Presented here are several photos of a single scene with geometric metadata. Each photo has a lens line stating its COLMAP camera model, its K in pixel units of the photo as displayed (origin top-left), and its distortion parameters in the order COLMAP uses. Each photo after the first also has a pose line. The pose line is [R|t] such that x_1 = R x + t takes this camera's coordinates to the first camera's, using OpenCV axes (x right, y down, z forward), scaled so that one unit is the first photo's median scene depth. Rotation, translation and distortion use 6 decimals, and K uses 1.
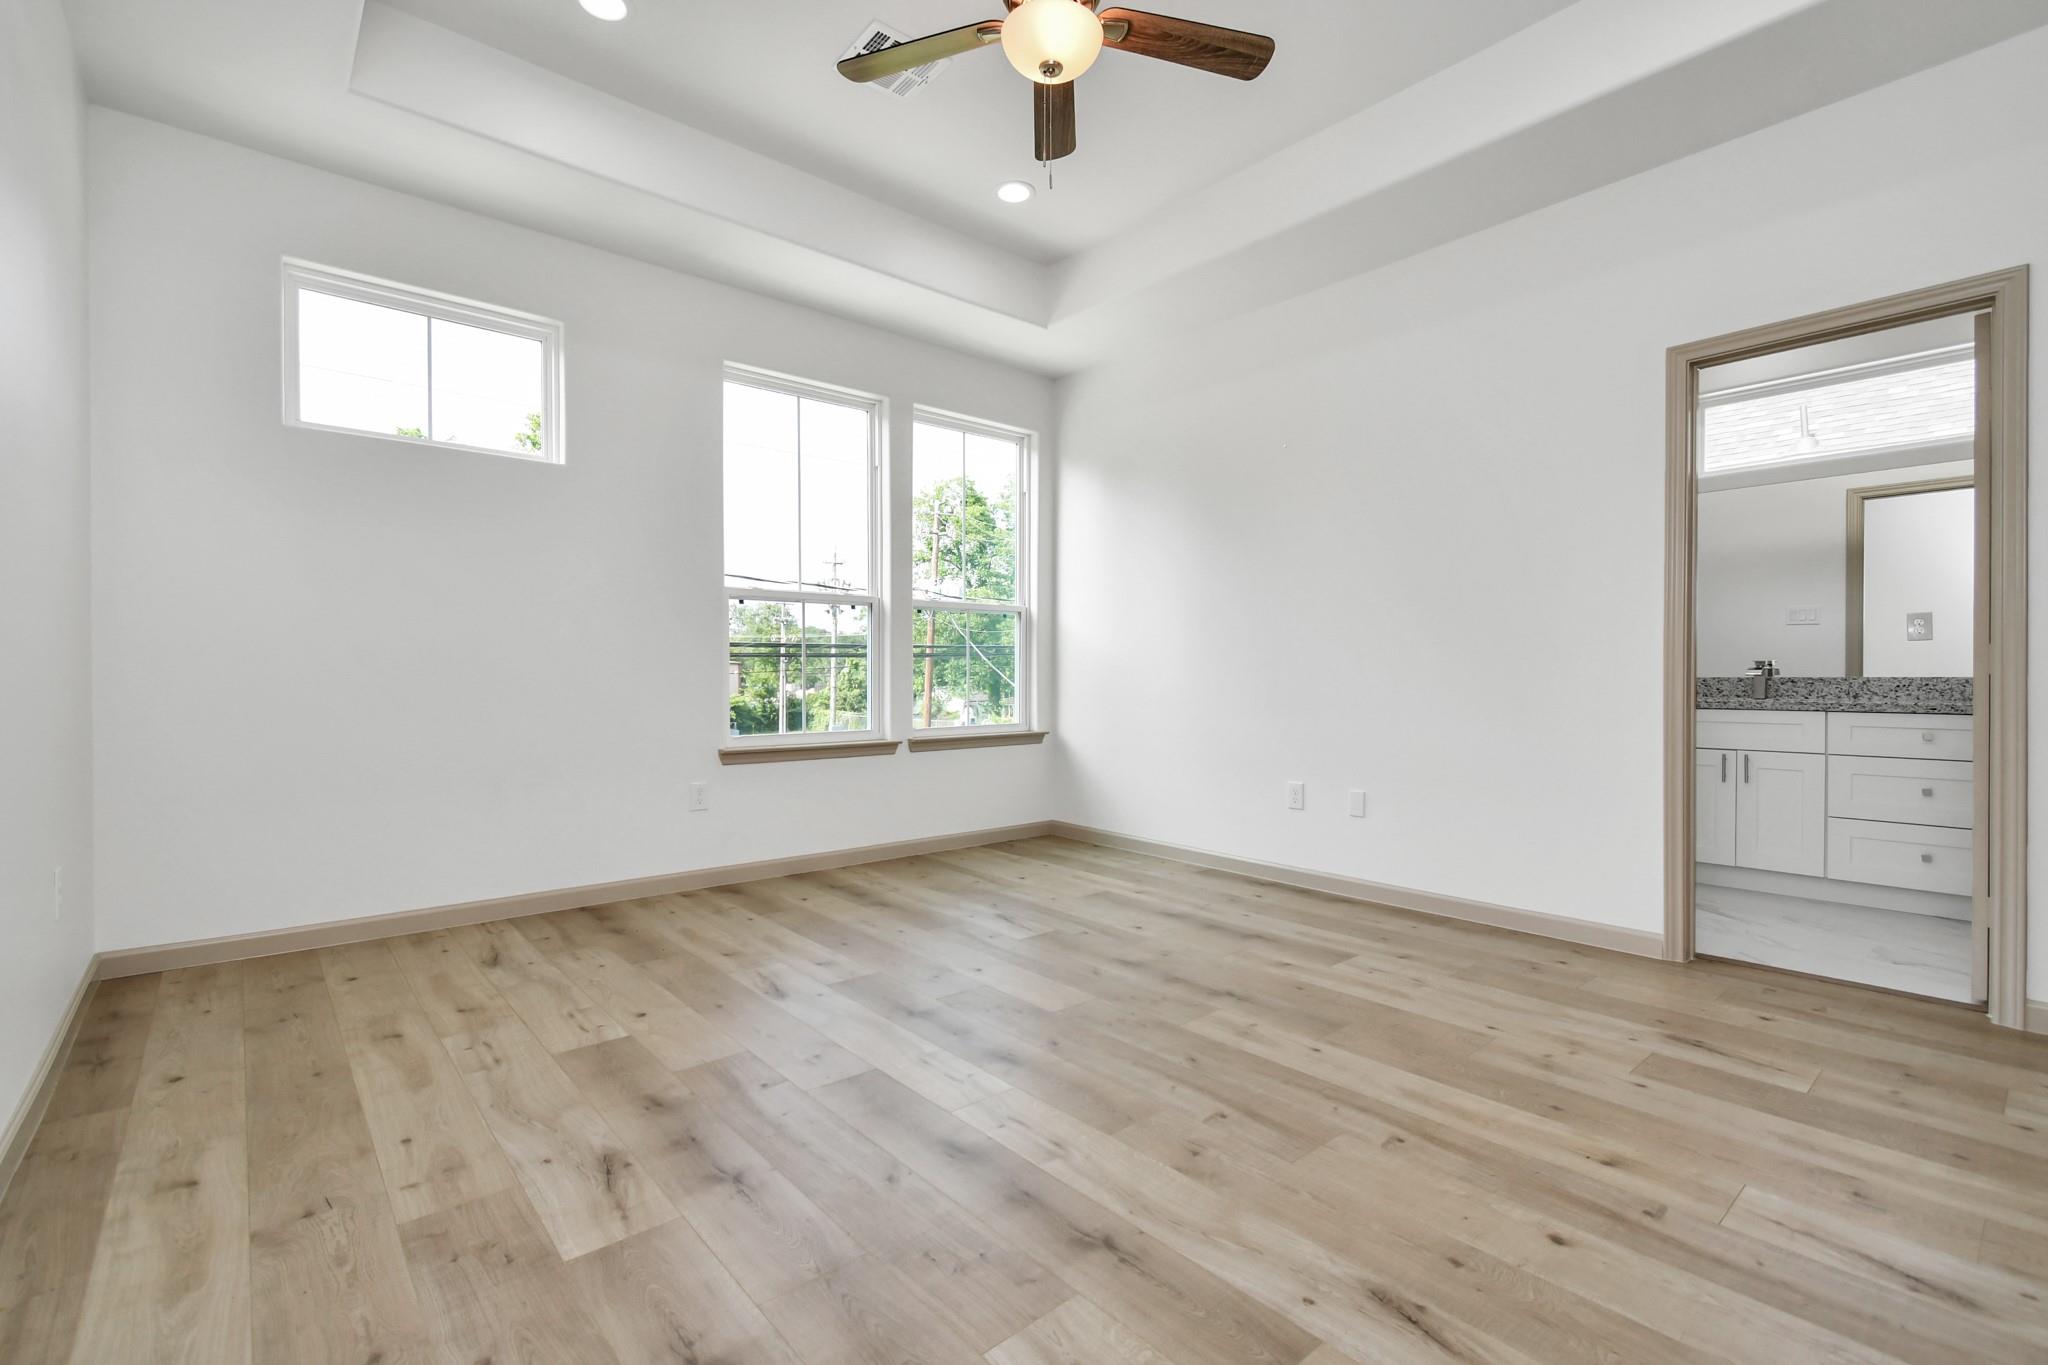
lens RADIAL K [[926.4, 0, 1027.5], [0, 926.4, 686.1], [0, 0, 1]] dist [0.008288, -0.002434]
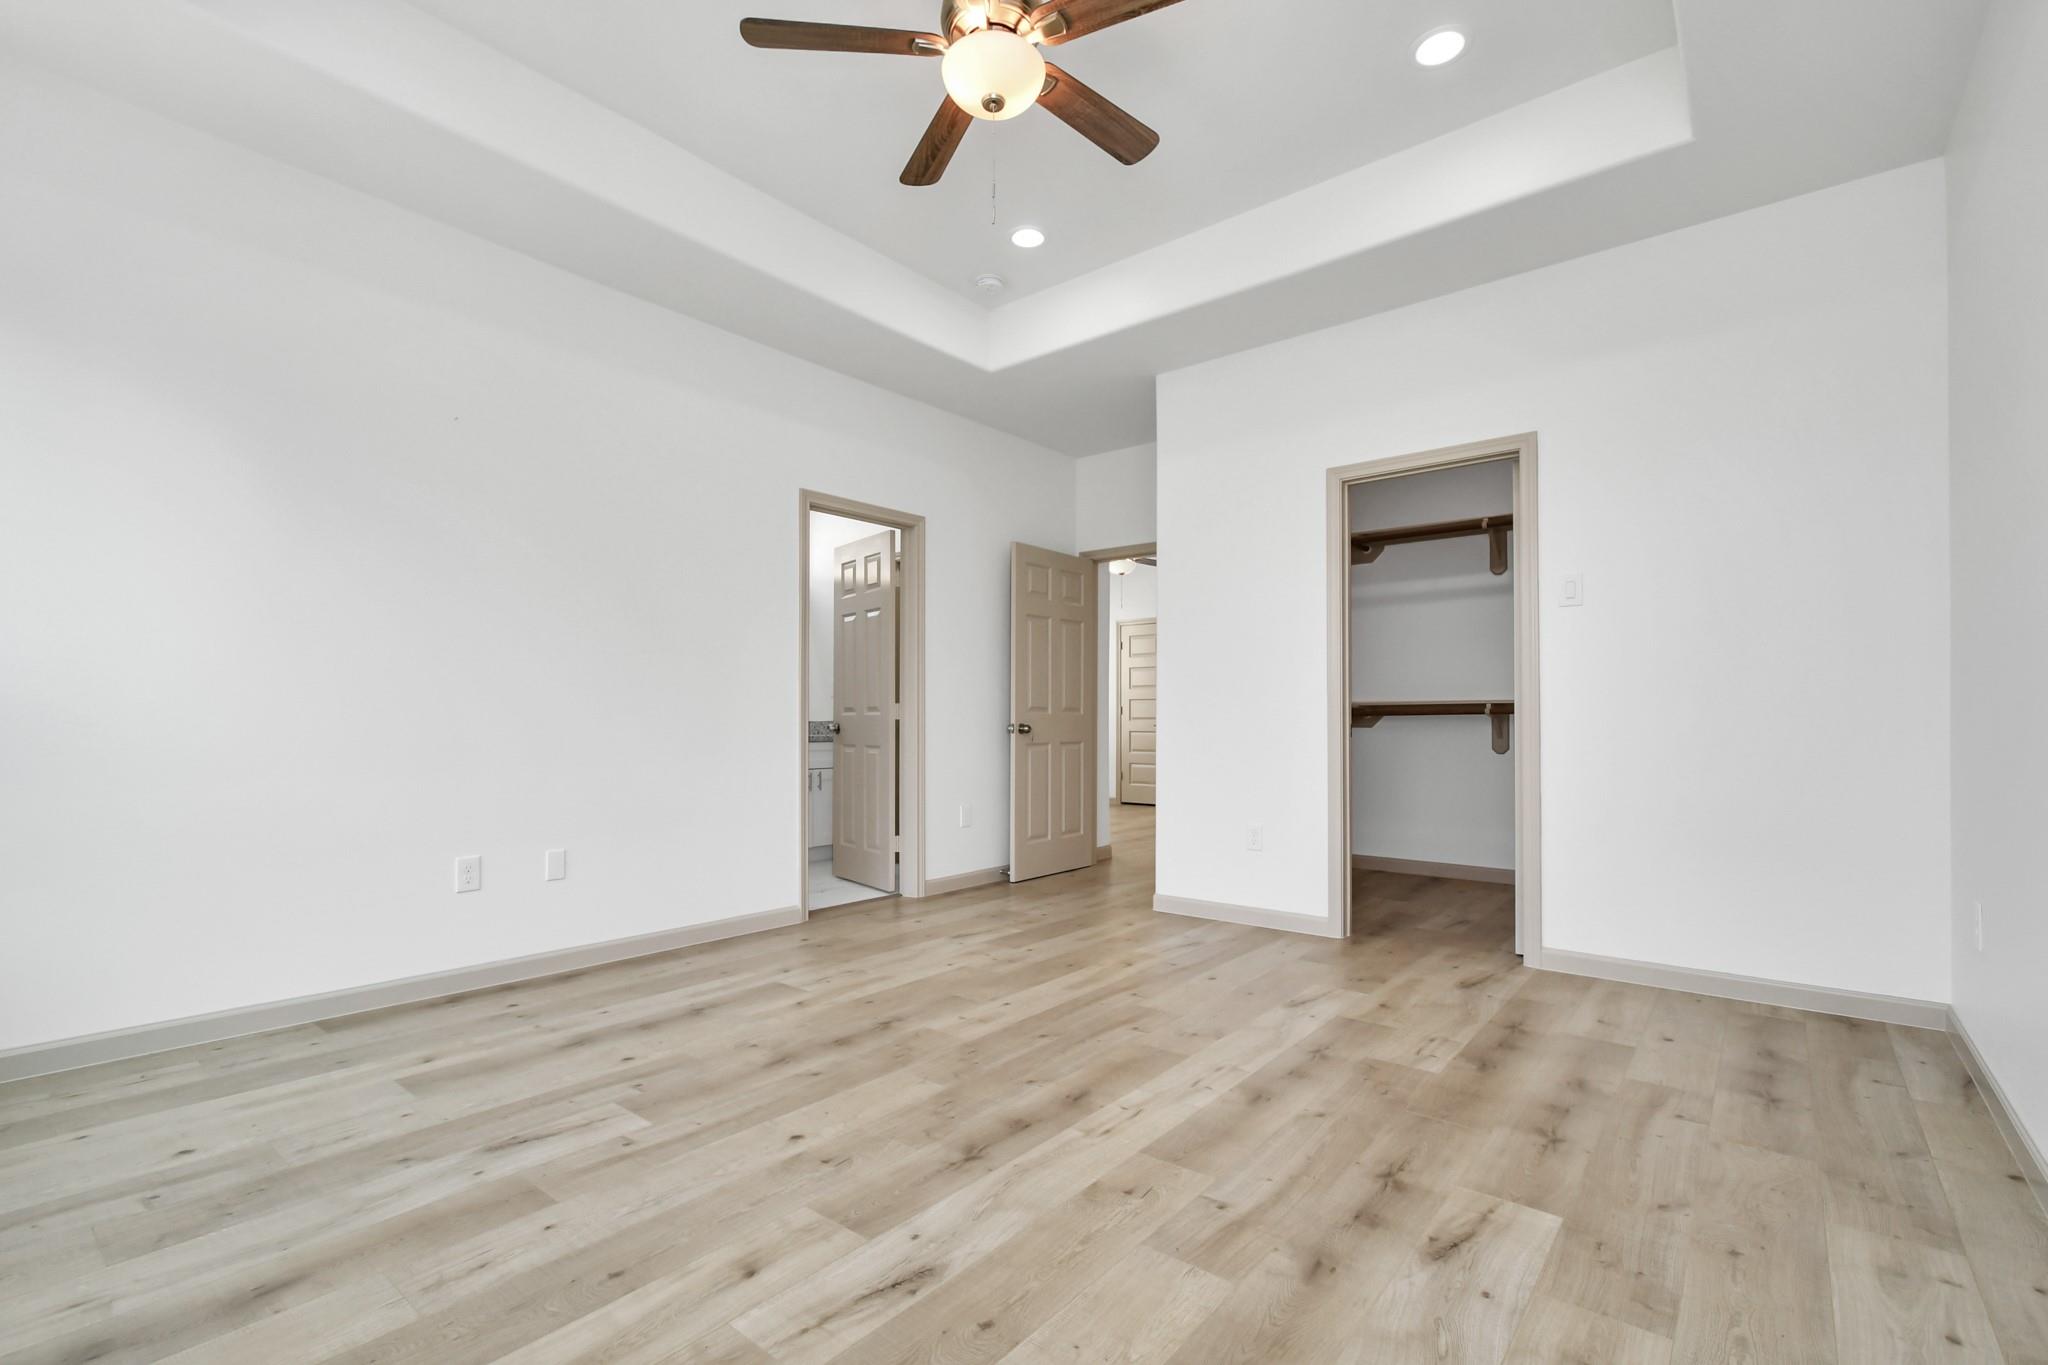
lens RADIAL K [[926.4, 0, 1026.3], [0, 926.4, 709.5], [0, 0, 1]] dist [0.008288, -0.002434]
pose [[-0.188219, 0.011609, 0.982058, -1.086033], [0.008610, 0.999911, -0.010170, -0.013333], [-0.982089, 0.006541, -0.188302, 1.334250]]
